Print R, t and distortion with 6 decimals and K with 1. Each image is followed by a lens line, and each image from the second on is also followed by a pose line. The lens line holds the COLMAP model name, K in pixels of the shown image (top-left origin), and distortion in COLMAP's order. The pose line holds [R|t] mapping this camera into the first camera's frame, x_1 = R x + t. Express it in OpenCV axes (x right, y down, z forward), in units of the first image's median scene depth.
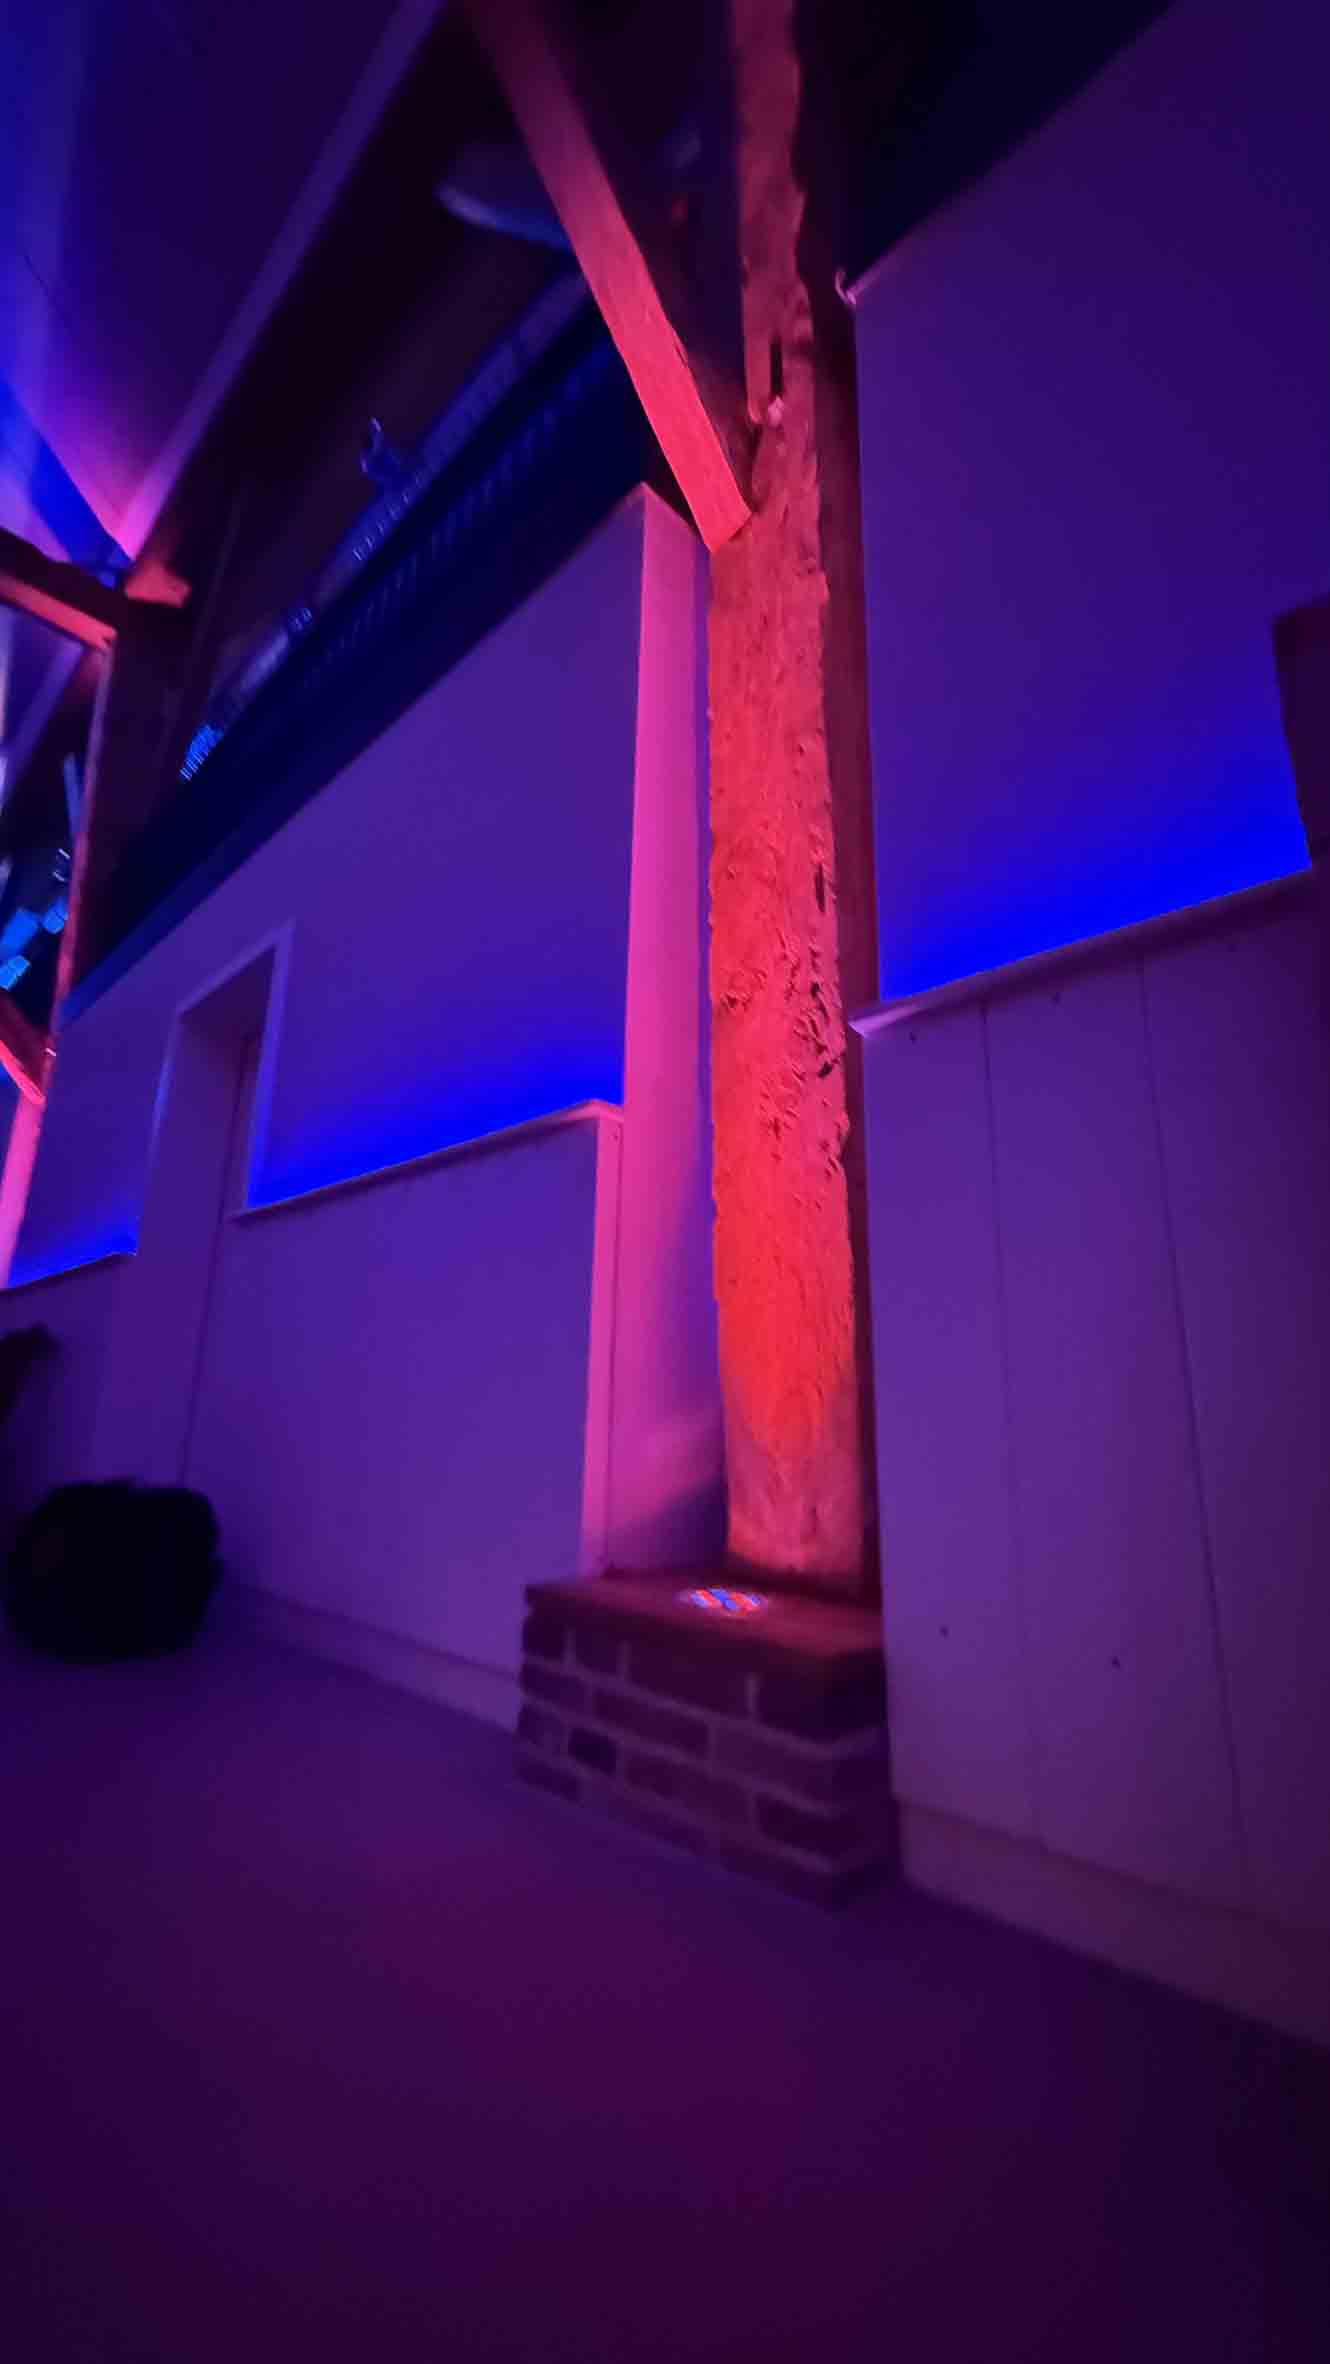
lens RADIAL K [[927.5, 0, 678.0], [0, 927.5, 1173.4], [0, 0, 1]] dist [-0.000597, -0.000951]
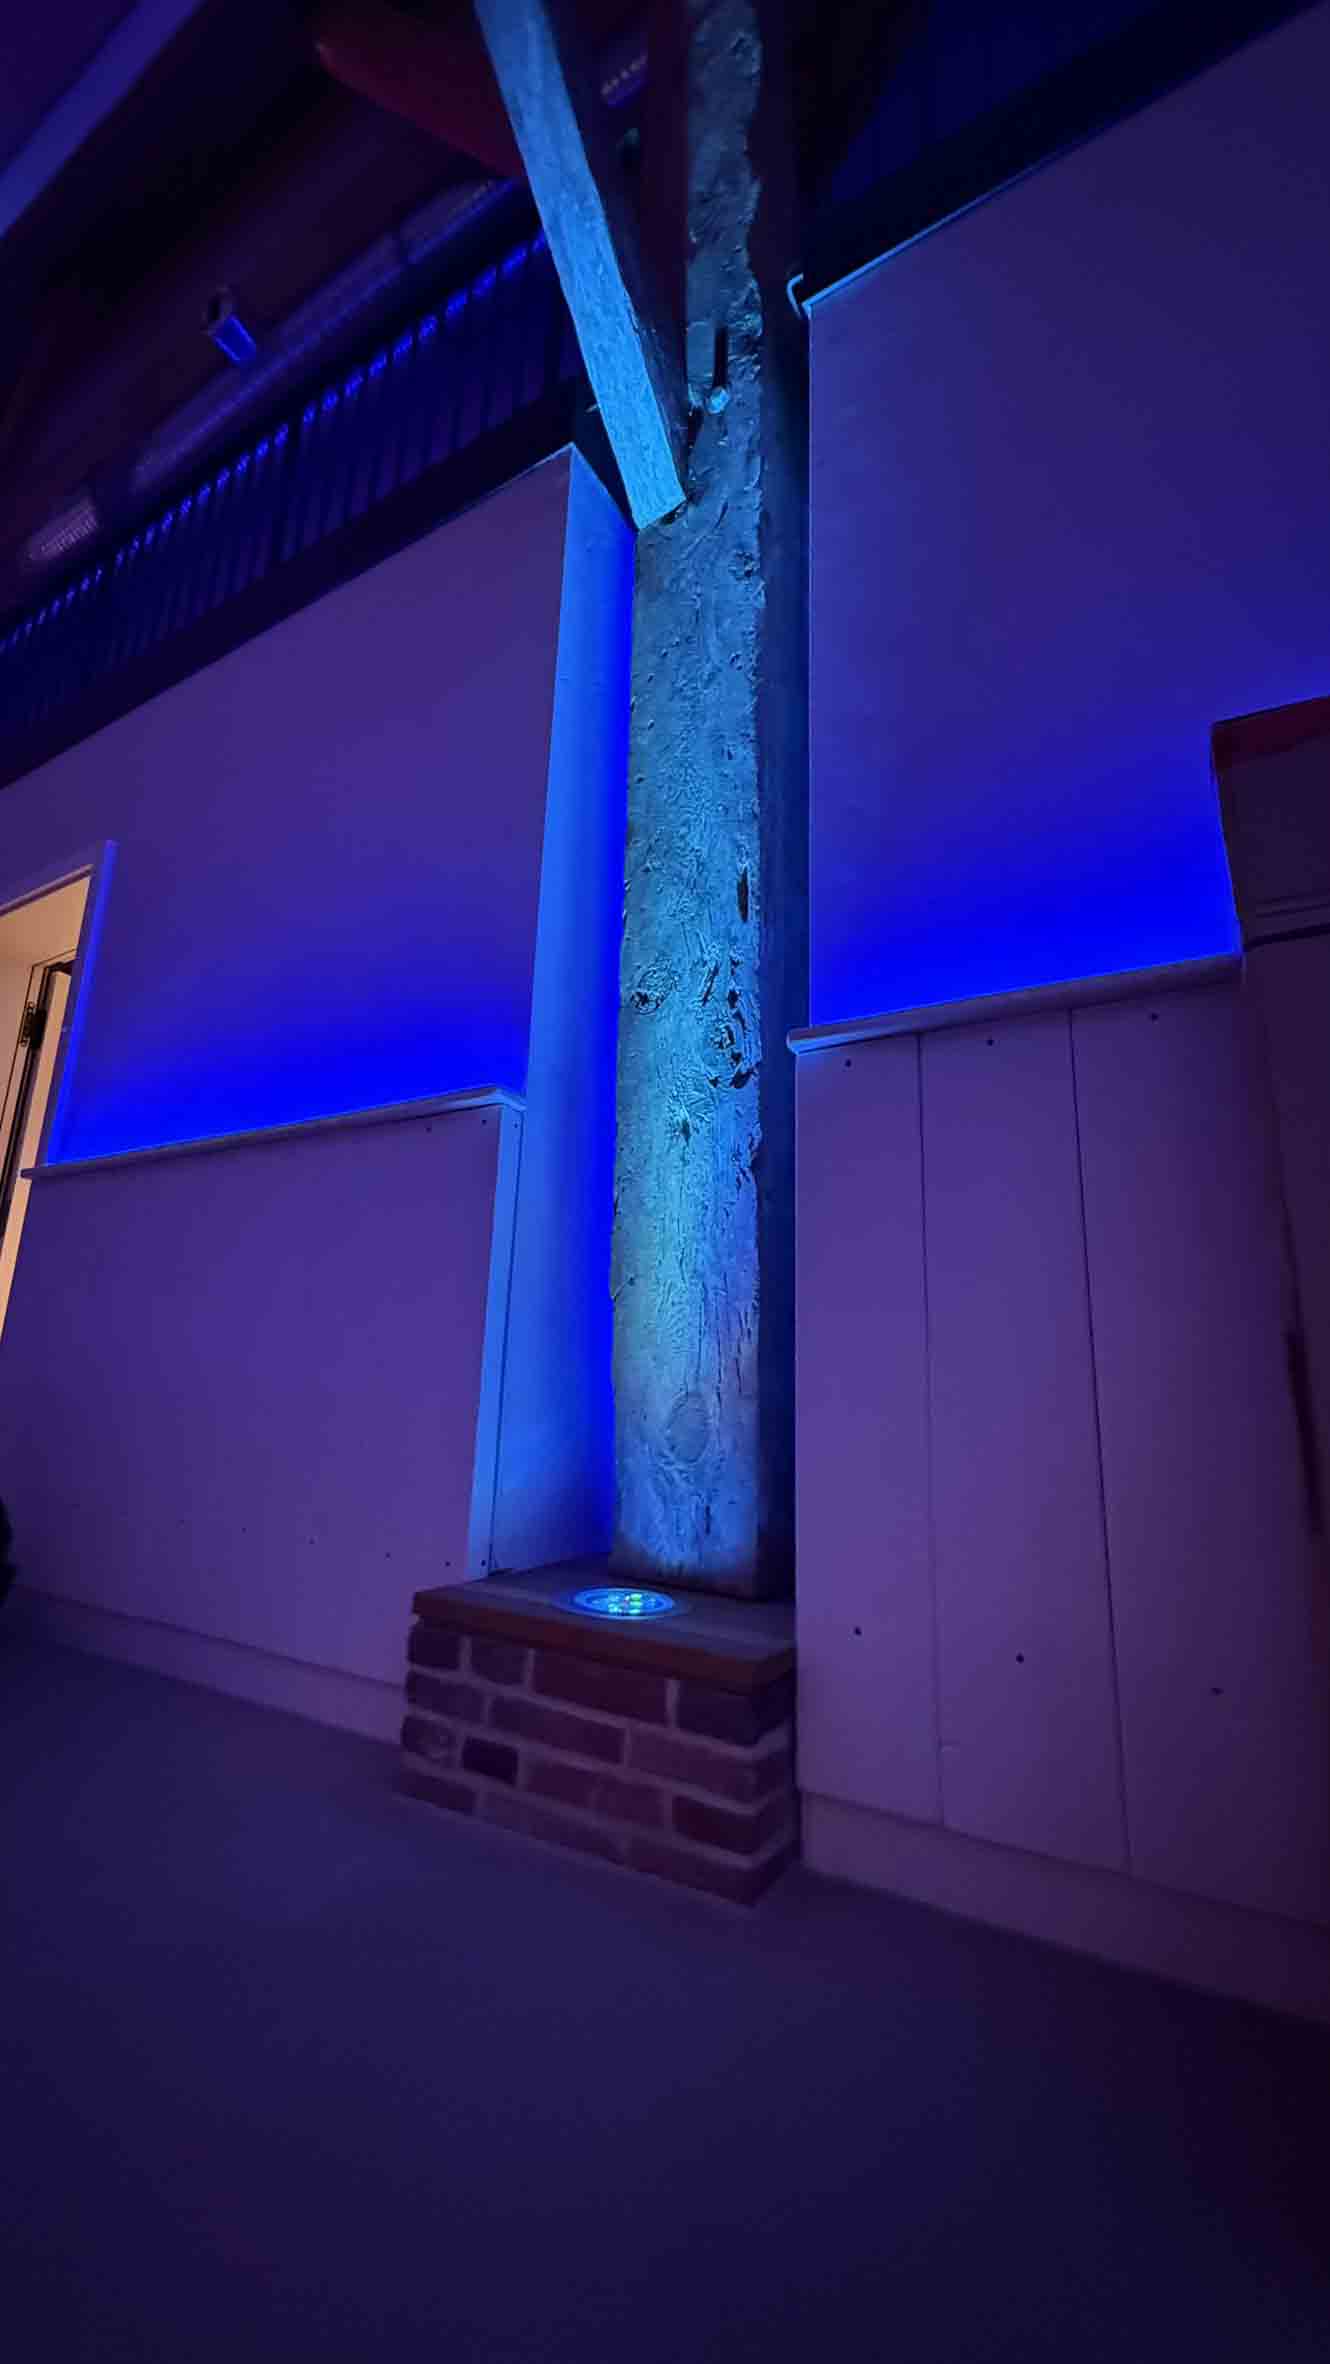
lens RADIAL K [[927.5, 0, 665.7], [0, 927.5, 1169.7], [0, 0, 1]] dist [-0.000597, -0.000951]
pose [[0.975838, 0.058361, 0.210555, -0.127671], [-0.064820, 0.997611, 0.023898, -0.031242], [-0.208658, -0.036969, 0.977290, 0.020698]]
